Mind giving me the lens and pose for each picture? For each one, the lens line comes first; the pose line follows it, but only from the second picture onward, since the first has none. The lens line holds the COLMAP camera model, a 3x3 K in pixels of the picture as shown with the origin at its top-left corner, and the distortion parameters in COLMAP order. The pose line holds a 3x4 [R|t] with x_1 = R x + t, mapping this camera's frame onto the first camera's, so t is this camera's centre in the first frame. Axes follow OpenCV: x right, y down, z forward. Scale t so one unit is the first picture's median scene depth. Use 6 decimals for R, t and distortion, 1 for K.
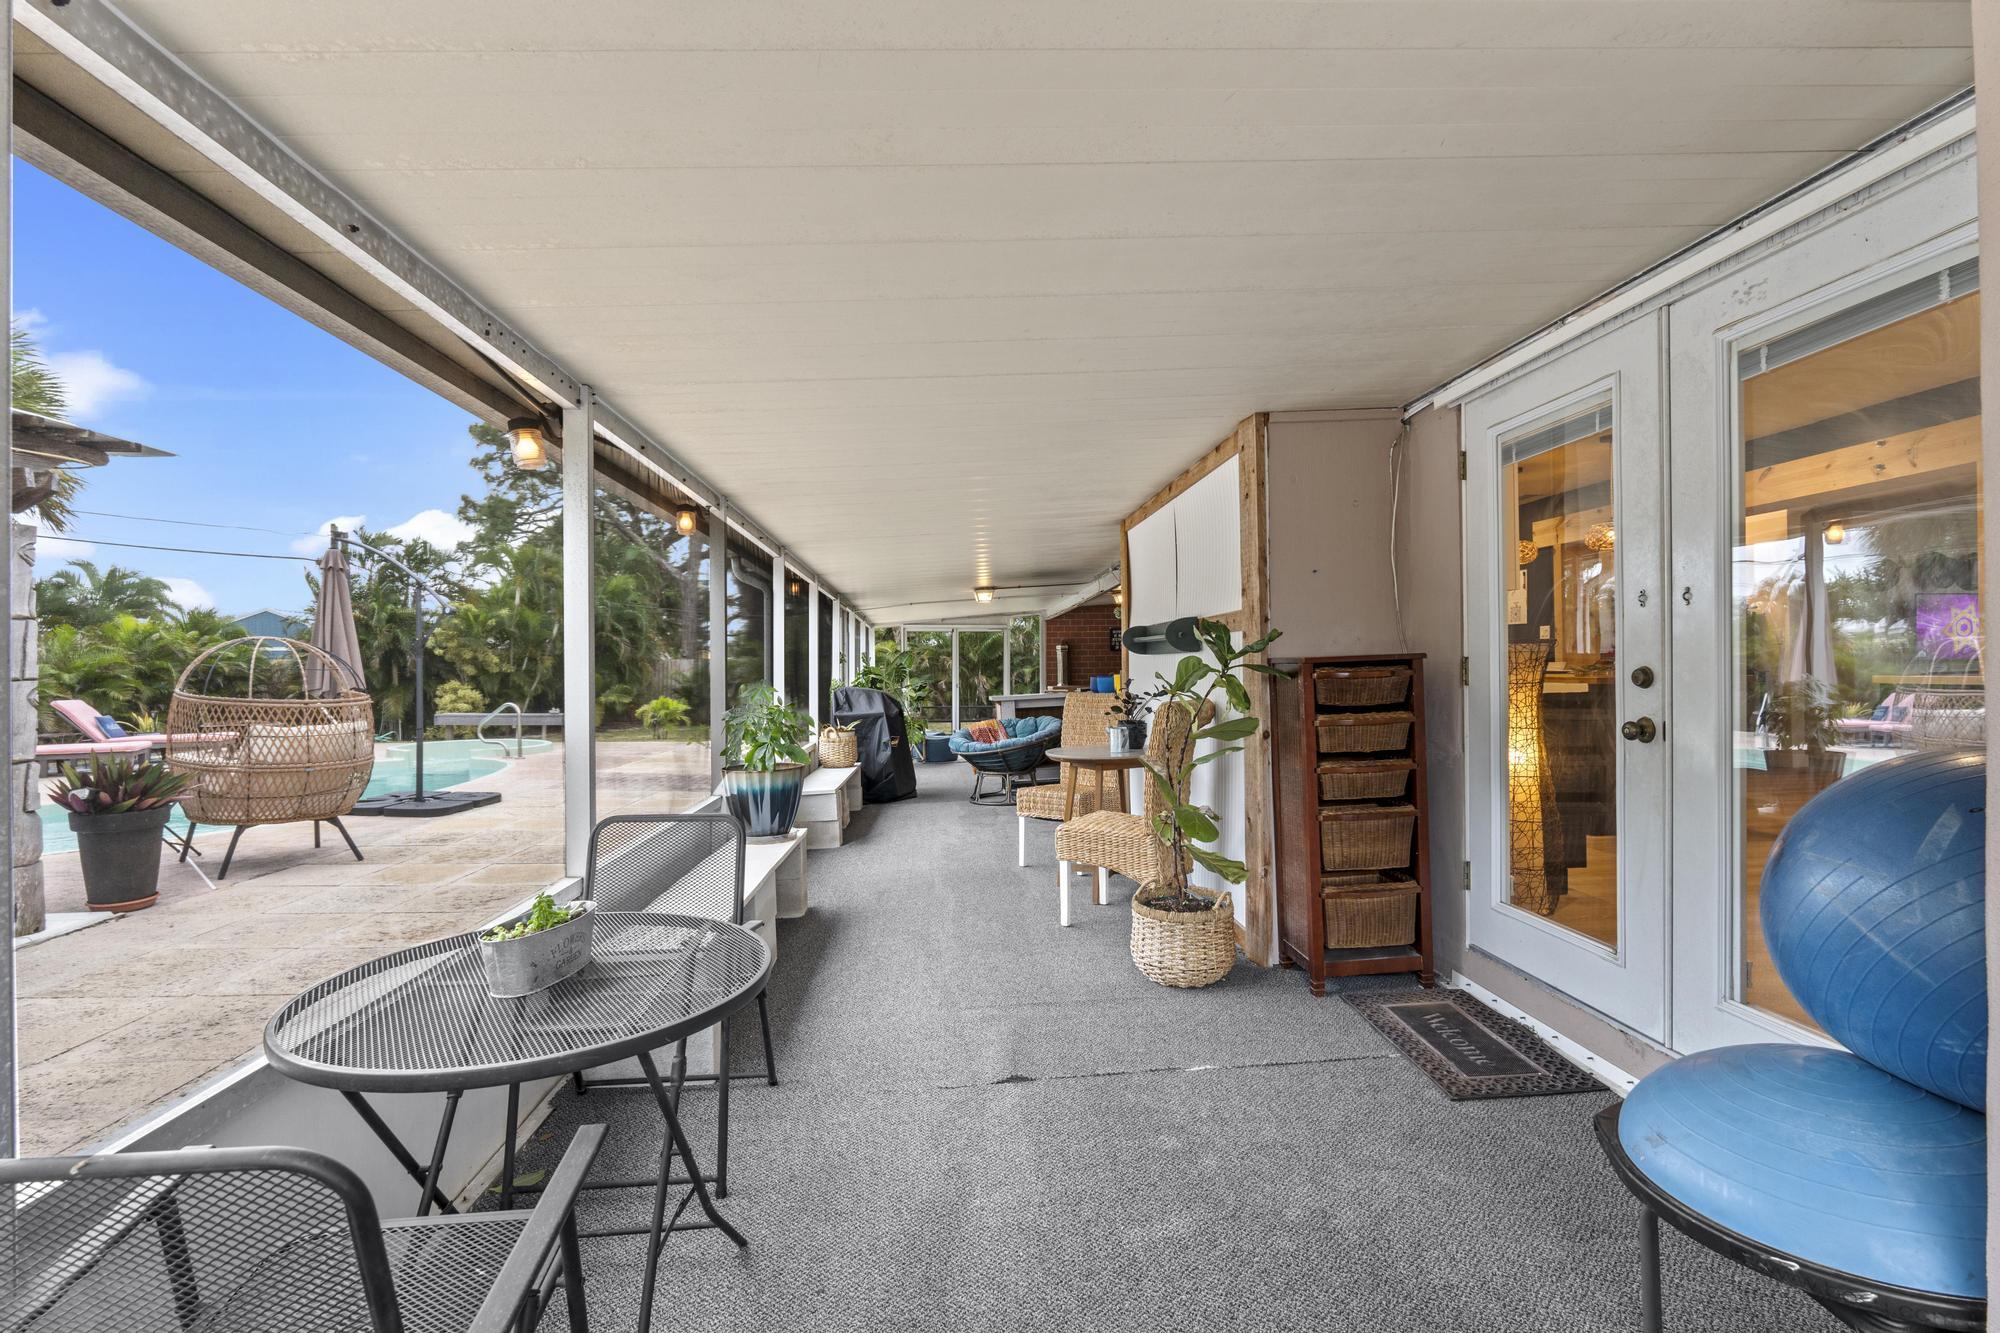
lens RADIAL K [[888.9, 0, 994.4], [0, 888.9, 665.4], [0, 0, 1]] dist [-0.008512, 0.000111]
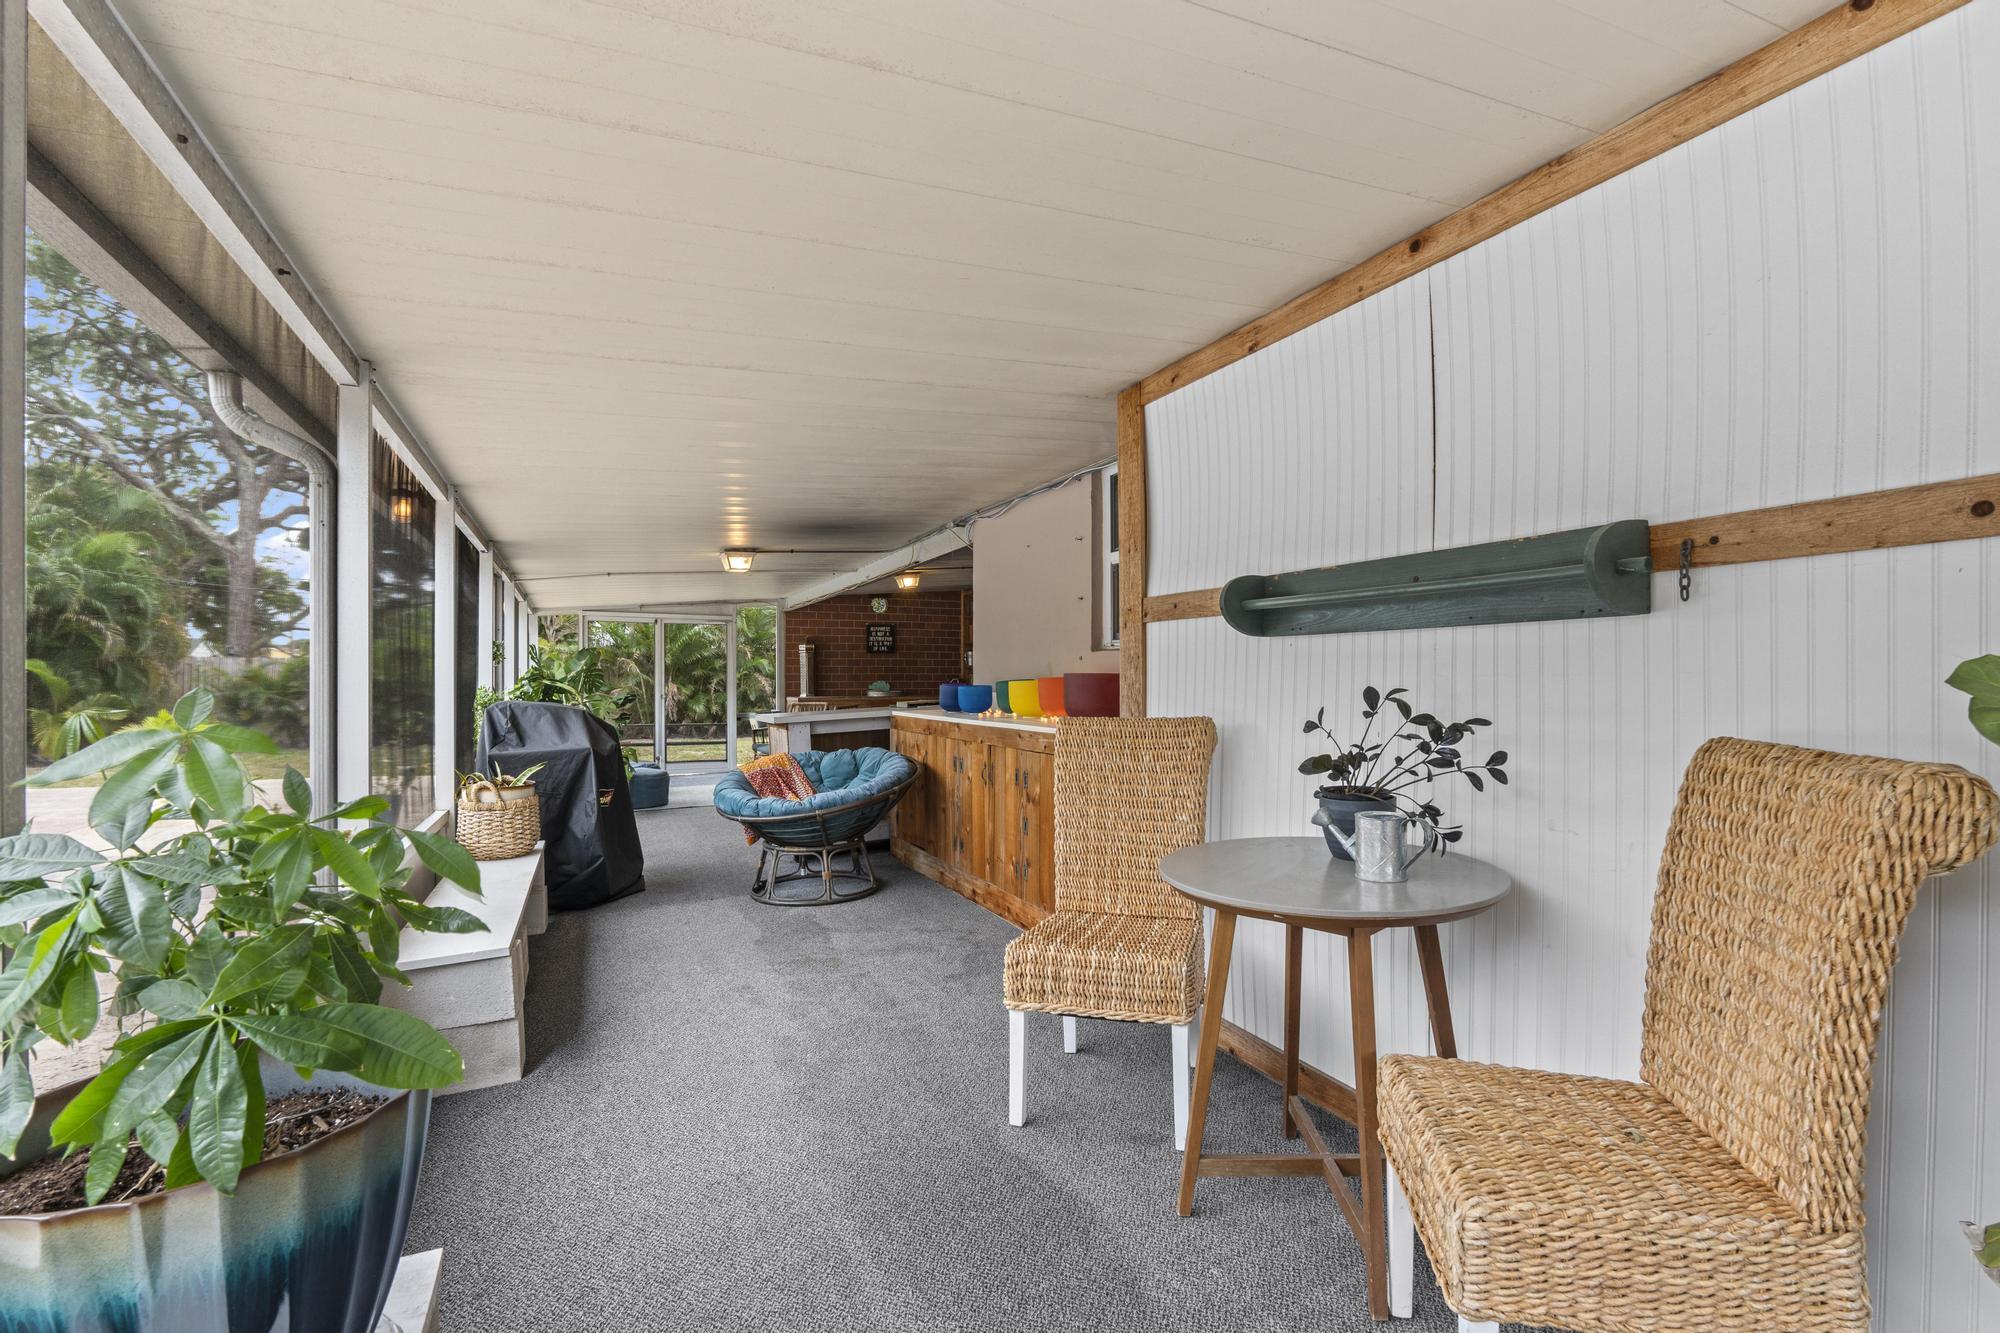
lens RADIAL K [[904.5, 0, 996.3], [0, 904.5, 691.1], [0, 0, 1]] dist [-0.004377, -0.000239]
pose [[0.937010, 0.003447, 0.349285, -0.078266], [-0.009880, 0.999813, 0.016636, 0.005713], [-0.349163, -0.019039, 0.936869, 0.360324]]
